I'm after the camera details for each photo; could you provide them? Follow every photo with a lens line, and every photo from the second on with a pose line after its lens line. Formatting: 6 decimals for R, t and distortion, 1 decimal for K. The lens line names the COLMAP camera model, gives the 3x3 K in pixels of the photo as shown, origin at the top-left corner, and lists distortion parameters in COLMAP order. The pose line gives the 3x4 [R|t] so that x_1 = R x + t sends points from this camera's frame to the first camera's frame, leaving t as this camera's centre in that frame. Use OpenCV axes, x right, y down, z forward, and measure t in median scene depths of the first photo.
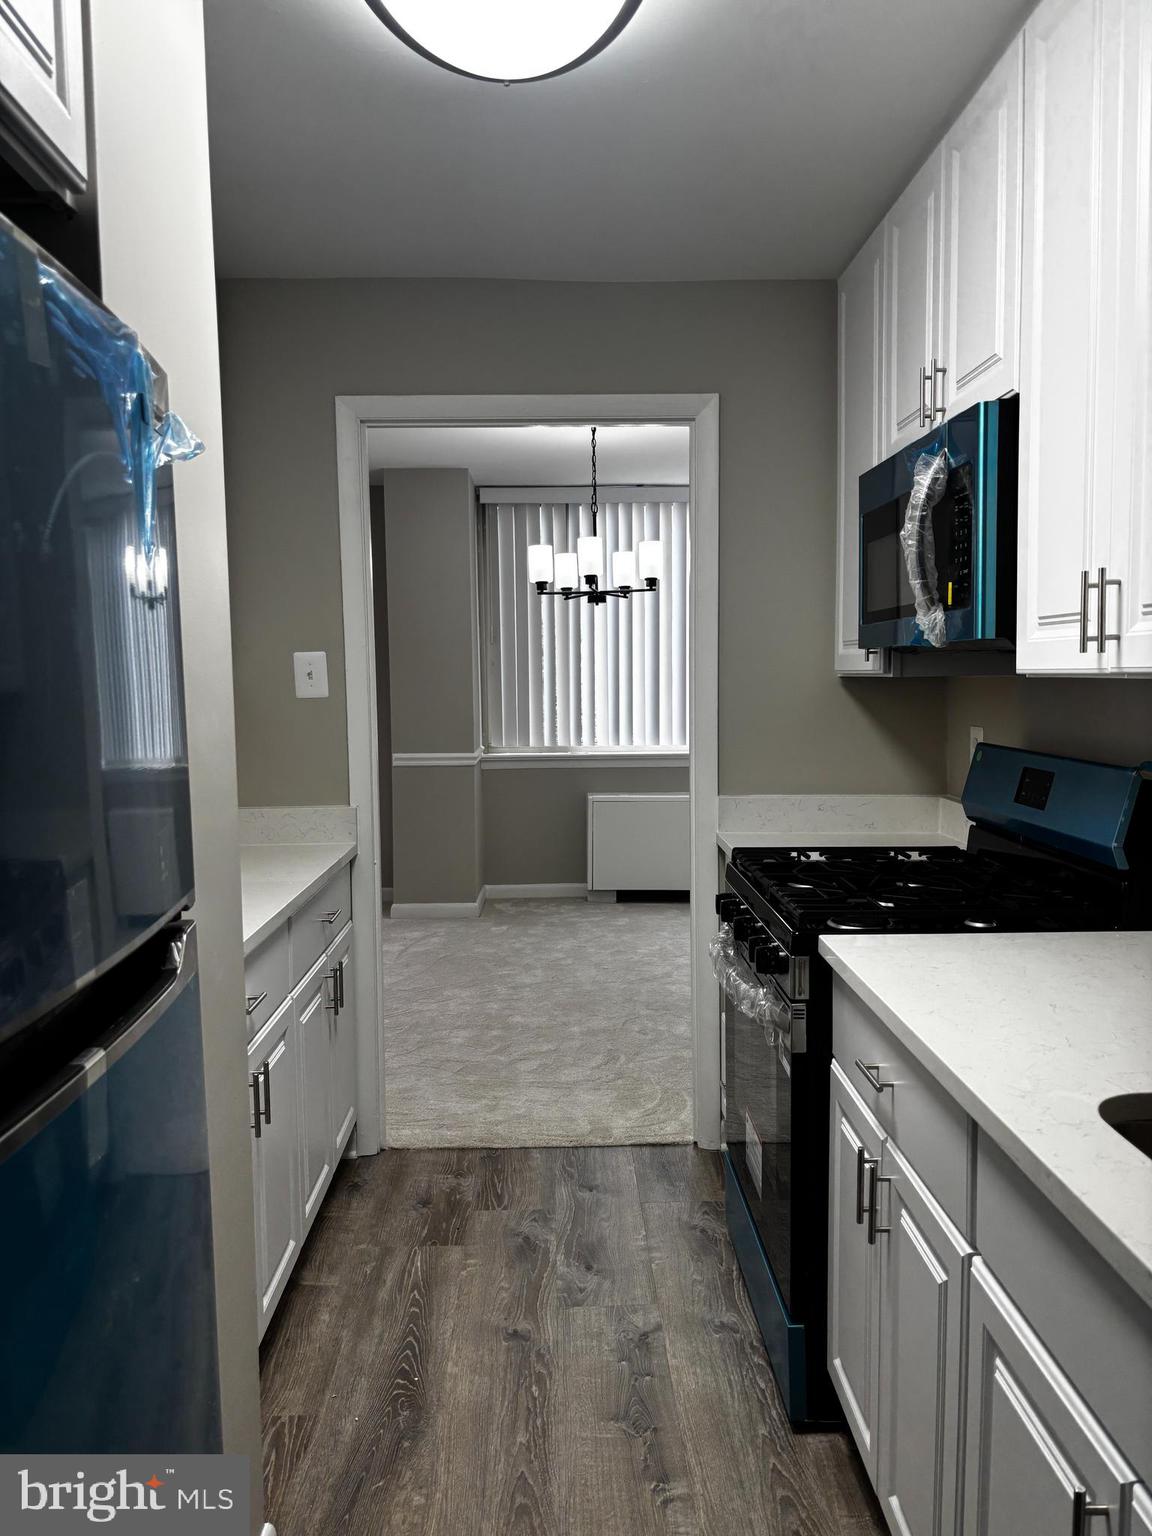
lens RADIAL K [[1157.6, 0, 575.7], [0, 1157.6, 770.9], [0, 0, 1]] dist [0.001087, 0.000483]
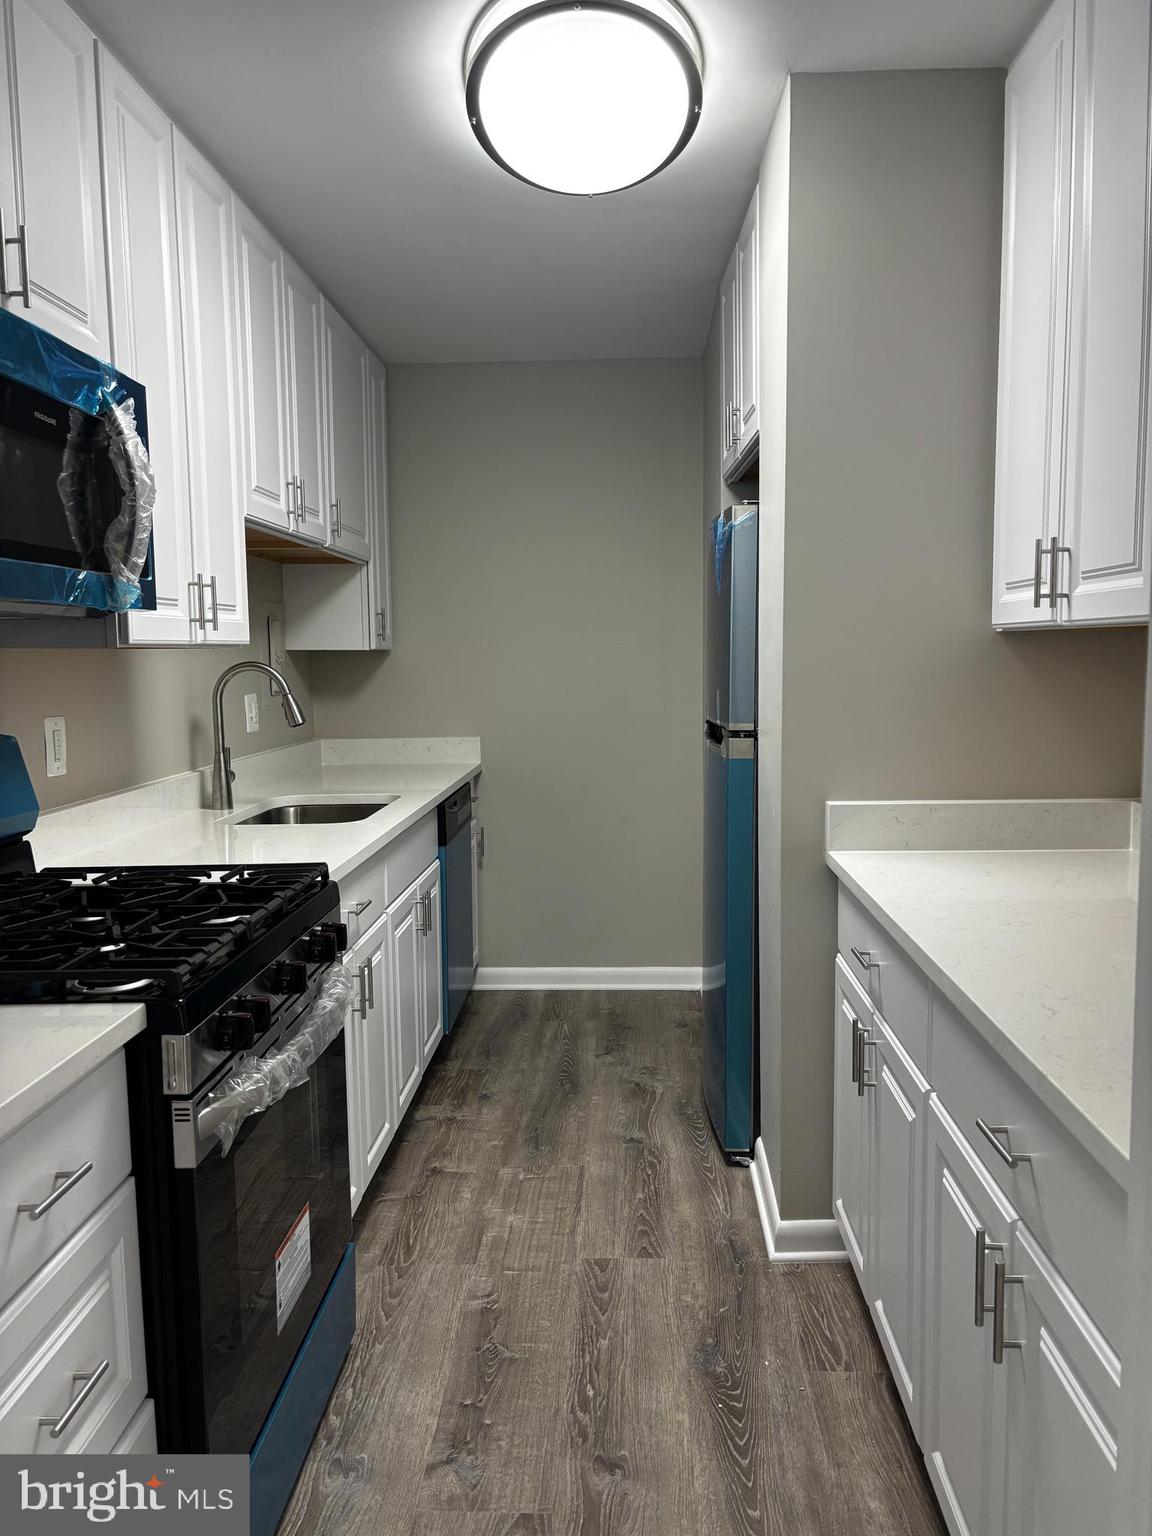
lens RADIAL K [[1157.6, 0, 577.2], [0, 1157.6, 768.8], [0, 0, 1]] dist [0.001087, 0.000483]
pose [[-0.997488, 0.018839, 0.068283, -0.097928], [0.030877, 0.983220, 0.179791, -0.133797], [-0.063750, 0.181448, -0.981332, 1.816397]]
